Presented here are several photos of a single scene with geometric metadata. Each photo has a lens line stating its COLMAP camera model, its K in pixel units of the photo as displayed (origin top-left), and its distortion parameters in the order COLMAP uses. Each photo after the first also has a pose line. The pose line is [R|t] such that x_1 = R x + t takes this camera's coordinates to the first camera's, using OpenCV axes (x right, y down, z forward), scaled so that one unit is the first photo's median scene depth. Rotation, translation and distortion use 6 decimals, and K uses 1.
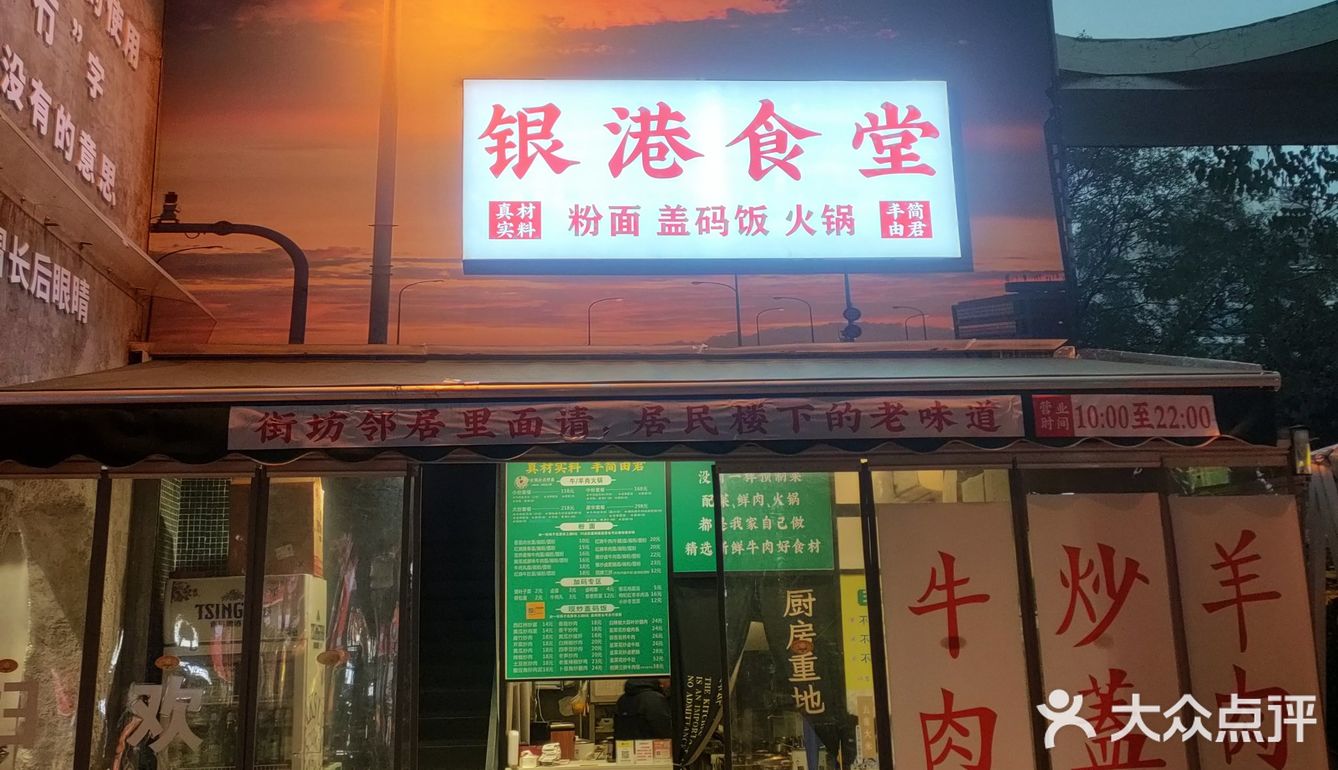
lens RADIAL K [[1292.9, 0, 668.4], [0, 1292.9, 337.7], [0, 0, 1]] dist [0.040194, 0.030104]
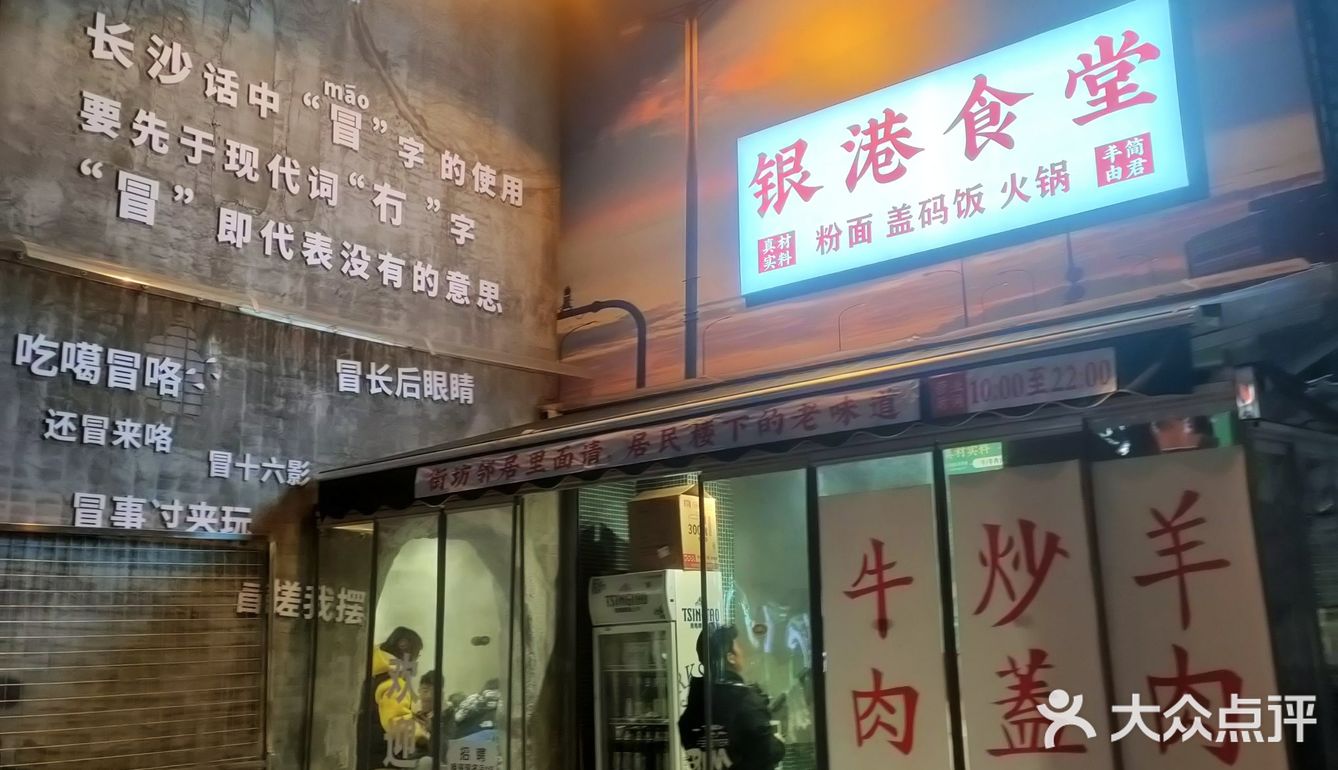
lens RADIAL K [[1292.9, 0, 668.4], [0, 1292.9, 337.7], [0, 0, 1]] dist [0.040194, 0.030104]
pose [[0.718296, -0.161064, -0.676838, 0.568436], [0.179238, 0.982836, -0.043664, 0.015593], [0.672254, -0.089952, 0.734836, 0.094091]]
